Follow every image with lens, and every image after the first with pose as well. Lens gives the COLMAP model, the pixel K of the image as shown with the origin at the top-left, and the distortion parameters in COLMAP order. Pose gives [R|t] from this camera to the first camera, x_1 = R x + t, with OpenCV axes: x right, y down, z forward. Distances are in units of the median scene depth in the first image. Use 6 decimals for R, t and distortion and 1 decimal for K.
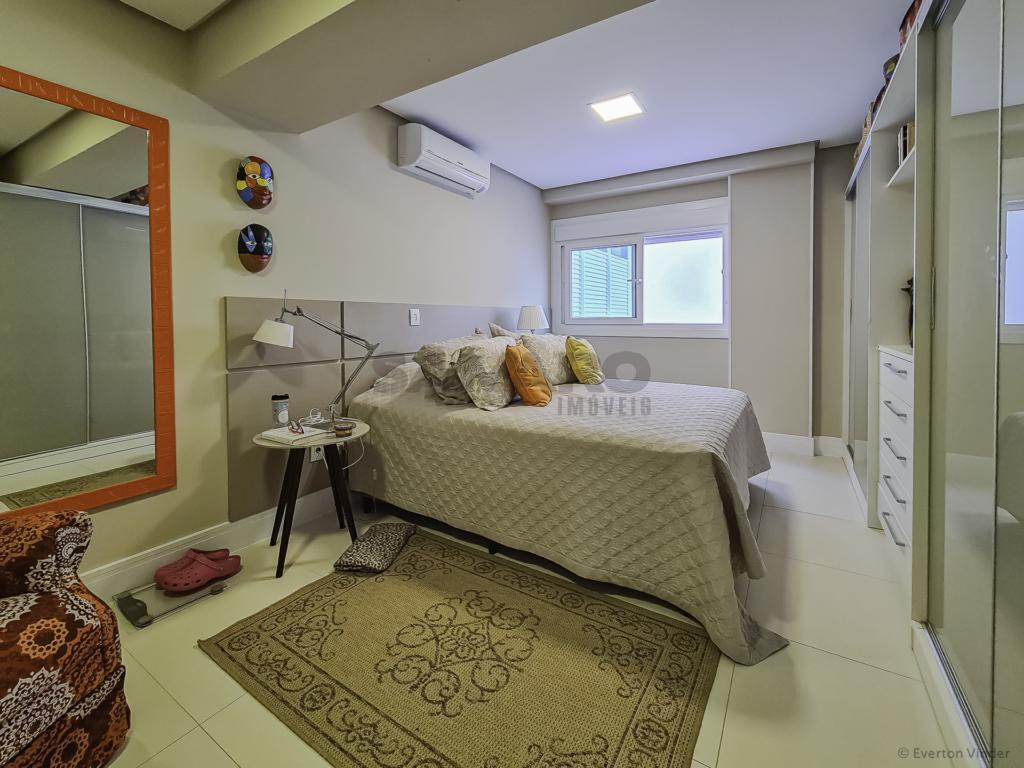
lens RADIAL K [[427.5, 0, 512.0], [0, 427.5, 384.0], [0, 0, 1]] dist [-0.002214, -0.000276]
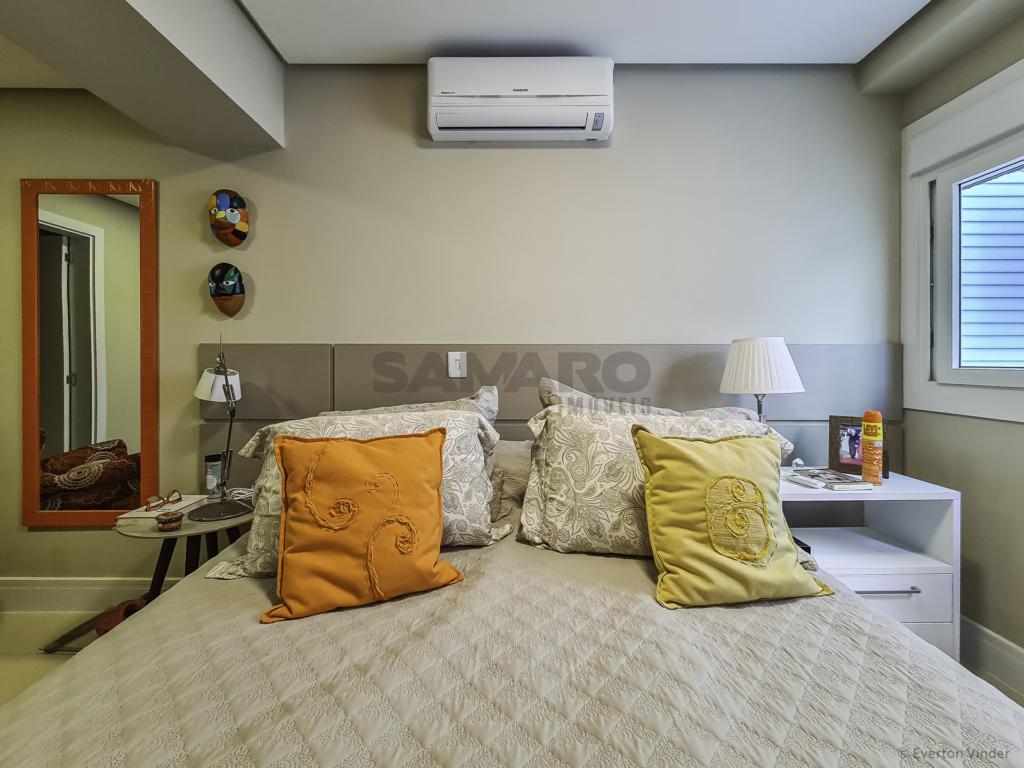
lens RADIAL K [[427.5, 0, 512.0], [0, 427.5, 384.0], [0, 0, 1]] dist [-0.002214, -0.000276]
pose [[0.548861, 0.051461, -0.834328, 0.383240], [-0.125288, 0.991893, -0.021241, -0.137504], [0.826471, 0.116190, 0.550858, 0.795543]]
